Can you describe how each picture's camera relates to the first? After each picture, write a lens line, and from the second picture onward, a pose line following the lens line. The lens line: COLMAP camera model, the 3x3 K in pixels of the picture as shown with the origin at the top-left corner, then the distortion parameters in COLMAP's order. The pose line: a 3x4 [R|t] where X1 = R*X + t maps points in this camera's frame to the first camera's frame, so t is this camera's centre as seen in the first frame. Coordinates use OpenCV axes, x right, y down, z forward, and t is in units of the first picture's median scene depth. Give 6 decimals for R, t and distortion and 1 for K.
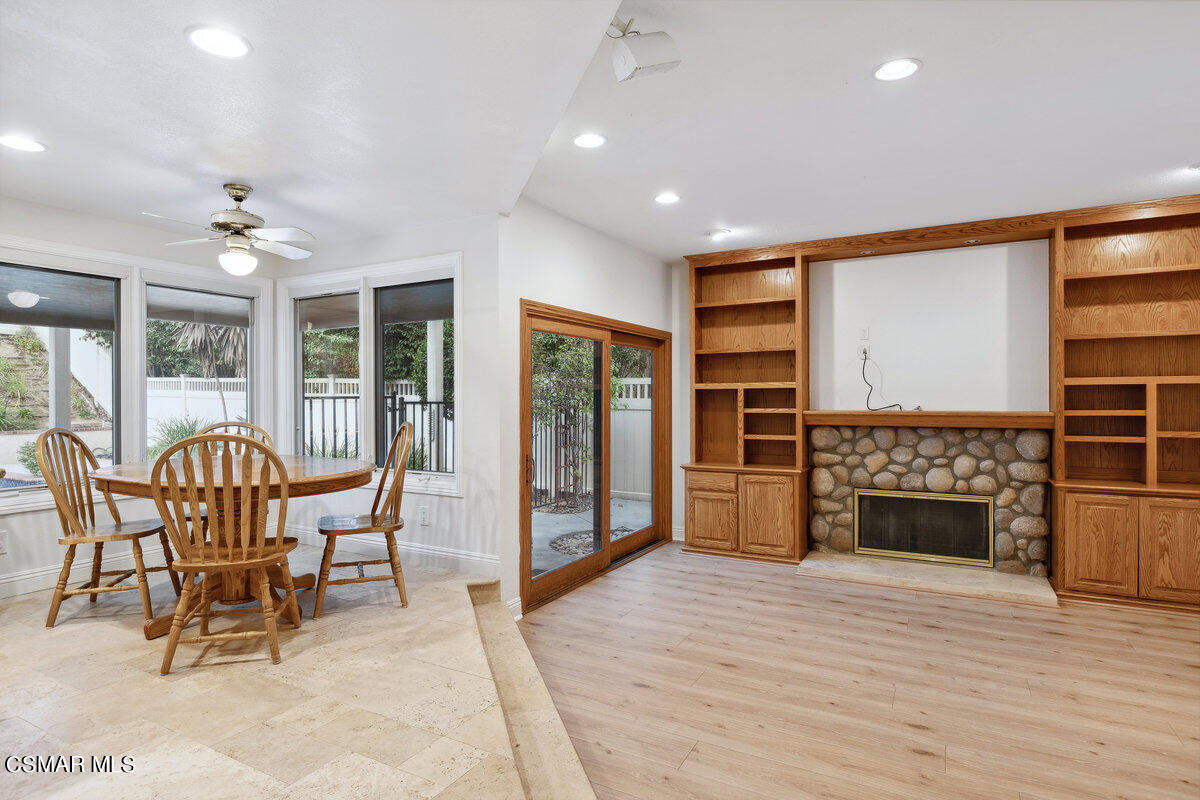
lens RADIAL K [[633.0, 0, 594.3], [0, 633.0, 400.6], [0, 0, 1]] dist [-0.001049, -0.002281]
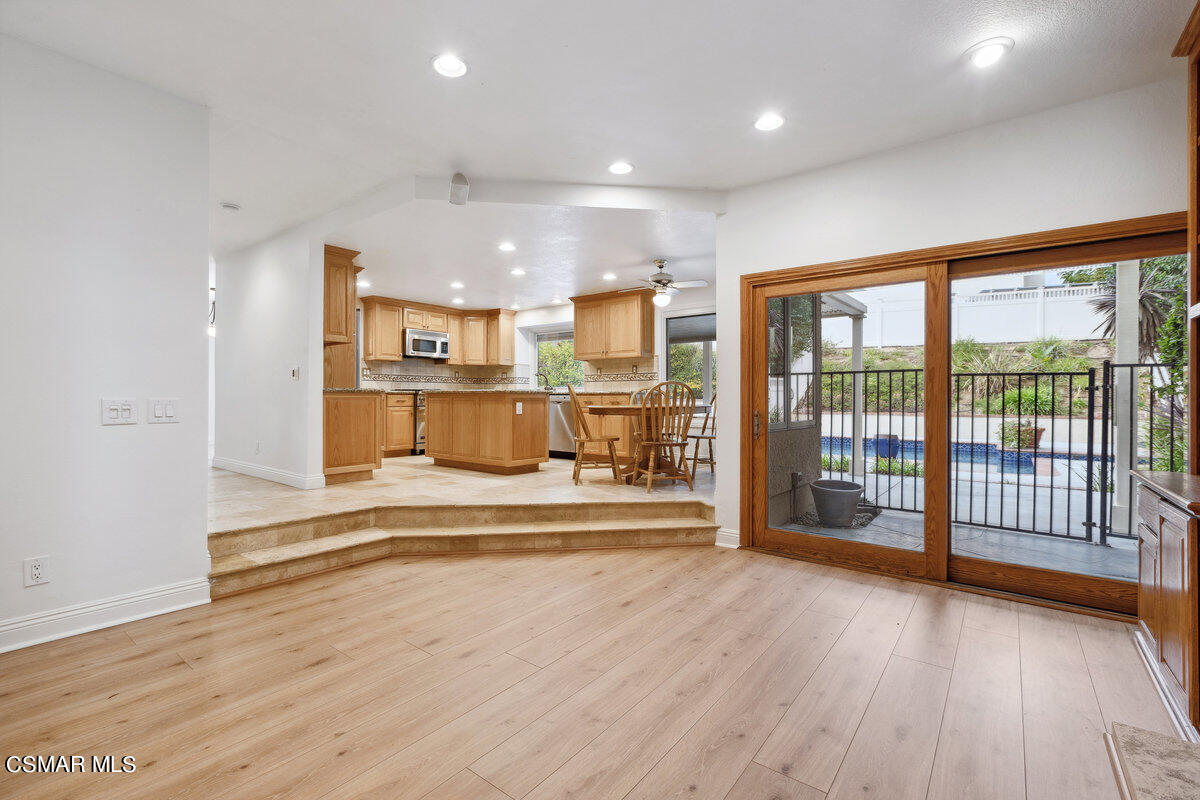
lens RADIAL K [[529.3, 0, 600.2], [0, 529.3, 397.9], [0, 0, 1]] dist [0.000057, 0.000484]
pose [[-0.145602, 0.001660, -0.989342, 0.740778], [-0.009038, 0.999955, 0.003008, 0.052804], [0.989302, 0.009380, -0.145581, 0.741858]]
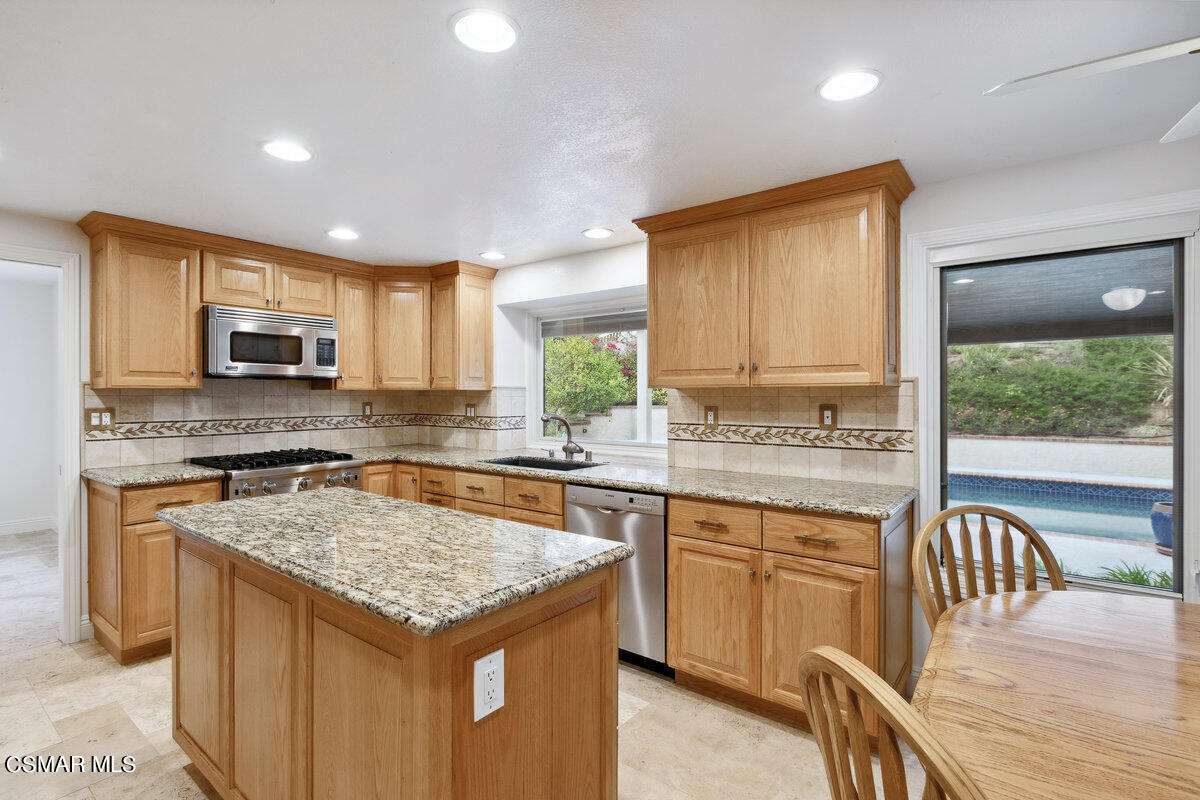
lens RADIAL K [[560.7, 0, 603.6], [0, 560.7, 399.1], [0, 0, 1]] dist [0.001150, 0.000111]
pose [[-0.131850, 0.010907, -0.991210, -0.163887], [-0.004718, 0.999921, 0.011631, -0.046199], [0.991258, 0.006210, -0.131789, 0.473265]]
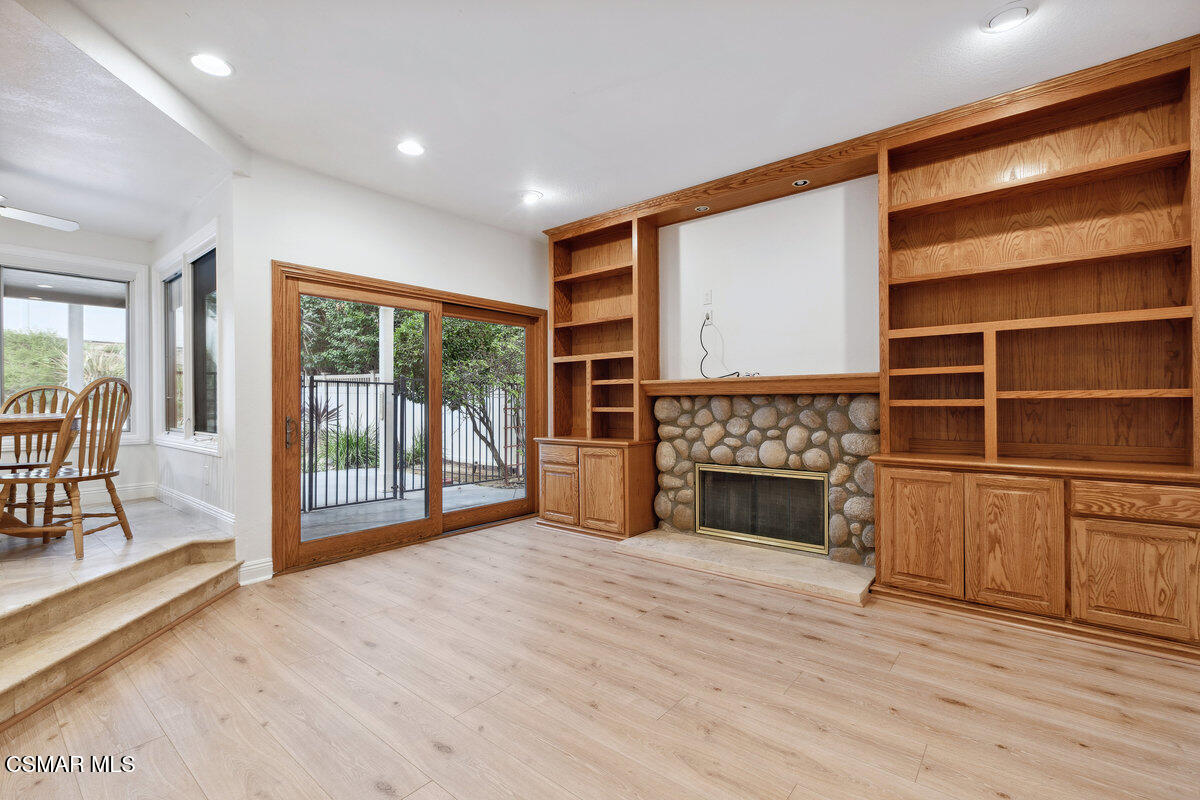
lens RADIAL K [[529.3, 0, 594.9], [0, 529.3, 400.7], [0, 0, 1]] dist [0.000057, 0.000484]
pose [[0.983197, -0.001759, -0.182539, 0.450771], [0.000656, 0.999981, -0.006098, 0.056235], [0.182547, 0.005876, 0.983180, 0.224292]]
